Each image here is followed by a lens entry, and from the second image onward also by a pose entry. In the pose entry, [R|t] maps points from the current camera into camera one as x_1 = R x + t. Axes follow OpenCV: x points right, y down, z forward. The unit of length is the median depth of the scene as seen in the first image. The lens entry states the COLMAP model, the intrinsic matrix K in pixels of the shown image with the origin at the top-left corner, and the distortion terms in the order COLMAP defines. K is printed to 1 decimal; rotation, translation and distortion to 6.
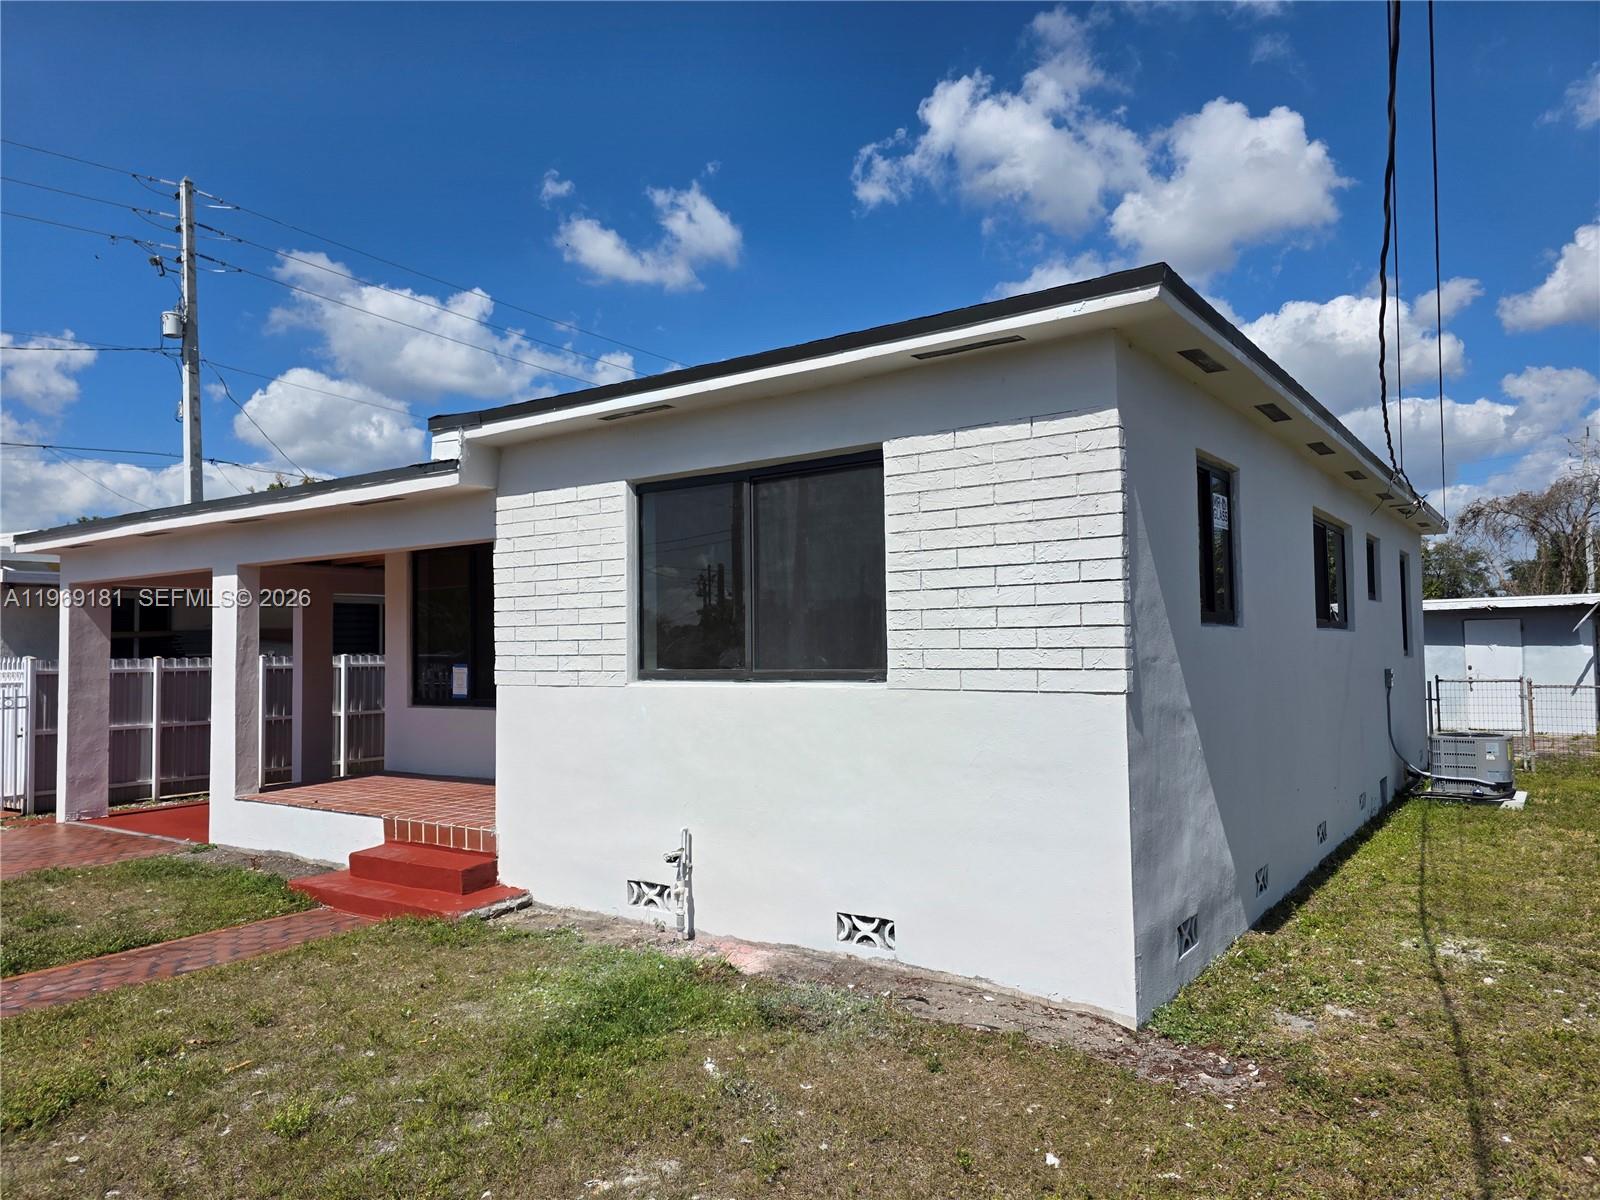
lens RADIAL K [[1069.5, 0, 800.2], [0, 1069.5, 603.1], [0, 0, 1]] dist [0.039076, -0.003244]
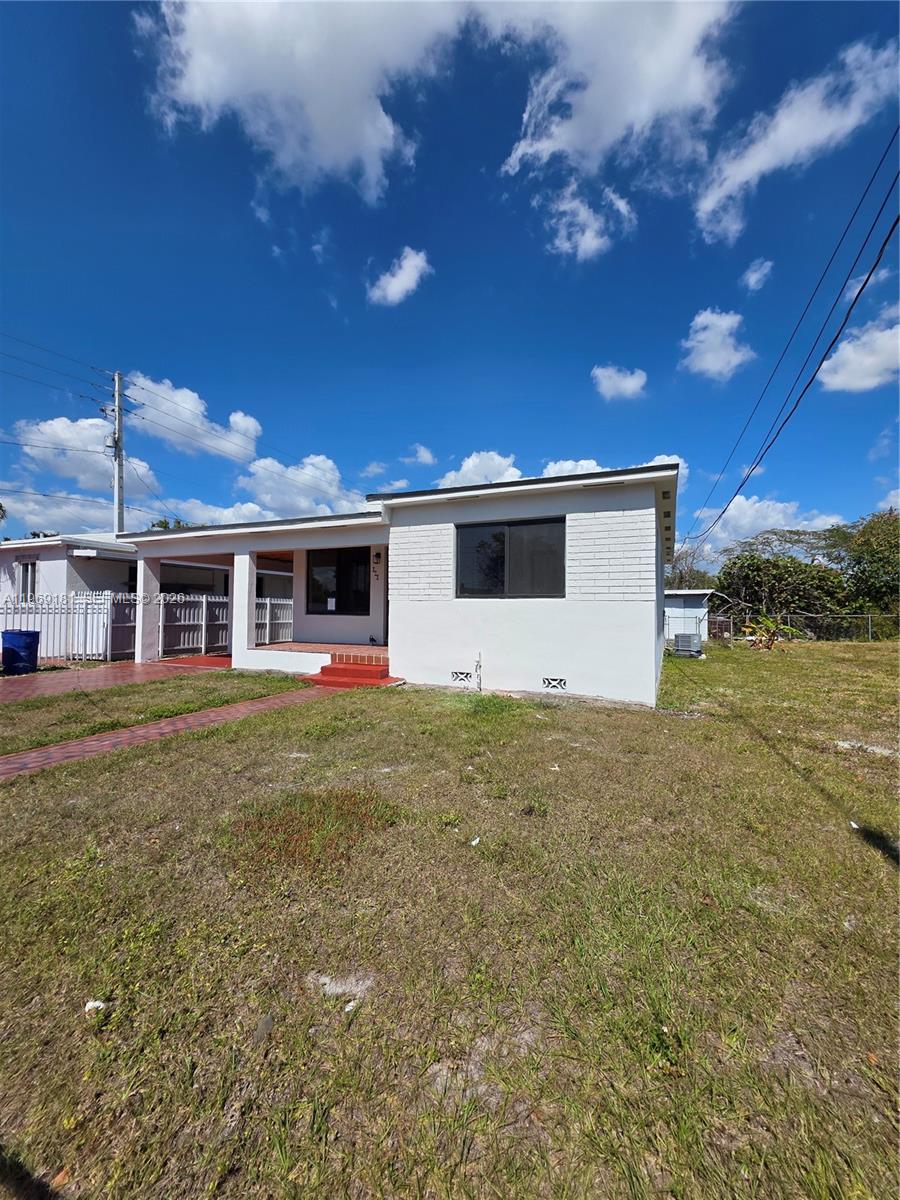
lens RADIAL K [[482.3, 0, 451.6], [0, 482.3, 604.3], [0, 0, 1]] dist [-0.002434, 0.000017]
pose [[0.980337, 0.027116, 0.195458, -0.380154], [-0.032099, 0.999234, 0.022367, 0.057626], [-0.194701, -0.028201, 0.980457, -0.173309]]
